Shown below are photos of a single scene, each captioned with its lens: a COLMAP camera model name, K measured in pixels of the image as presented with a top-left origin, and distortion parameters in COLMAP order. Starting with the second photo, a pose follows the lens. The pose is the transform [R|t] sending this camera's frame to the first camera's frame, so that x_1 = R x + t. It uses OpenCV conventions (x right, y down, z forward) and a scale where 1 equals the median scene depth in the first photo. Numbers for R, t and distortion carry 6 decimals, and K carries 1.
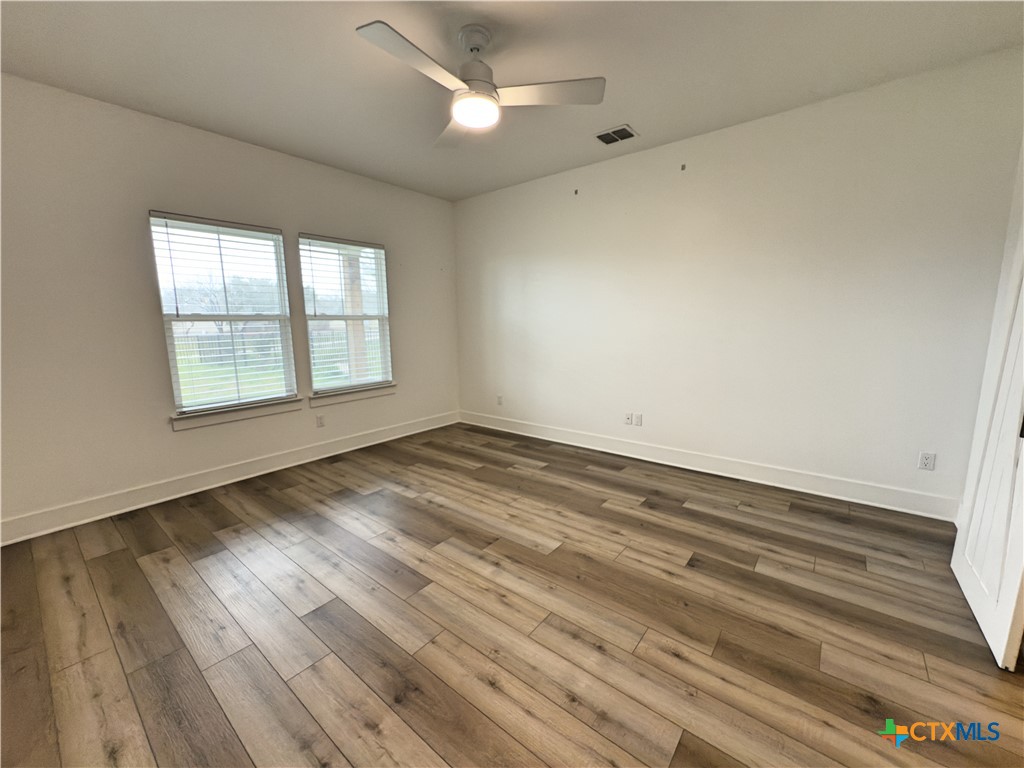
lens RADIAL K [[412.7, 0, 513.5], [0, 412.7, 380.2], [0, 0, 1]] dist [-0.001595, -0.000046]
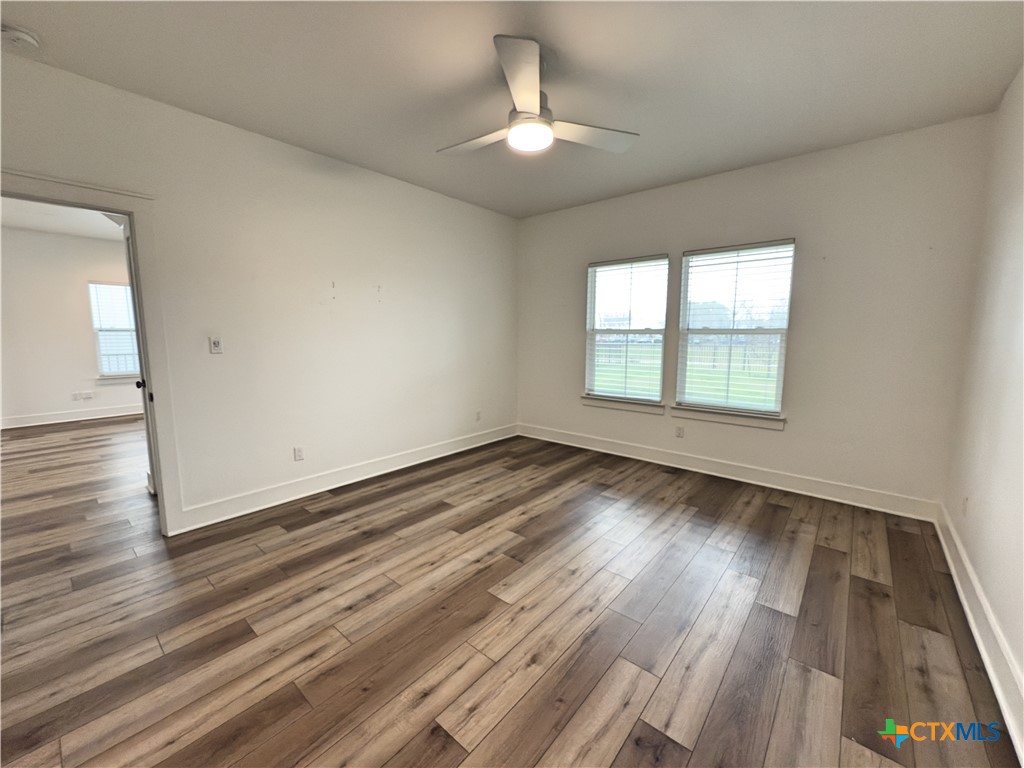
lens RADIAL K [[410.3, 0, 510.4], [0, 410.3, 384.0], [0, 0, 1]] dist [-0.001200, -0.000109]
pose [[-0.039101, 0.137260, -0.989763, 0.788138], [-0.142879, 0.979574, 0.141492, -0.147479], [0.988968, 0.146948, -0.018691, 0.842116]]
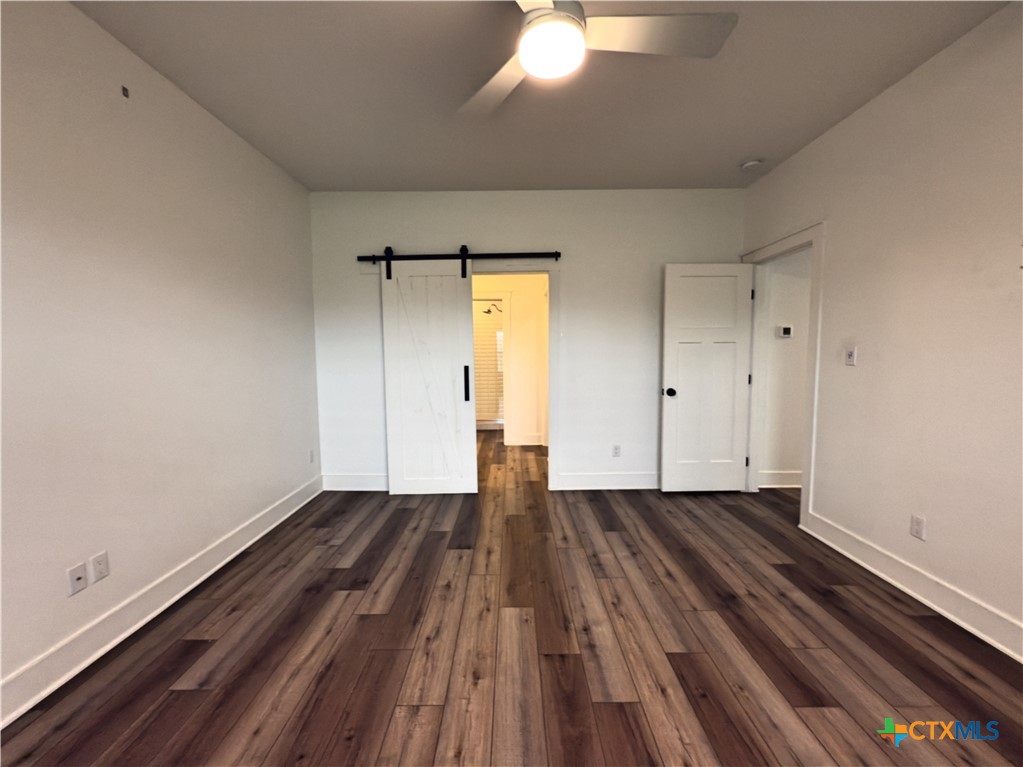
lens RADIAL K [[409.9, 0, 509.9], [0, 409.9, 383.5], [0, 0, 1]] dist [-0.001200, -0.000109]
pose [[-0.620465, -0.041070, 0.783158, -0.480634], [0.125550, 0.980546, 0.150889, -0.169558], [-0.774119, 0.191947, -0.603238, 1.252120]]
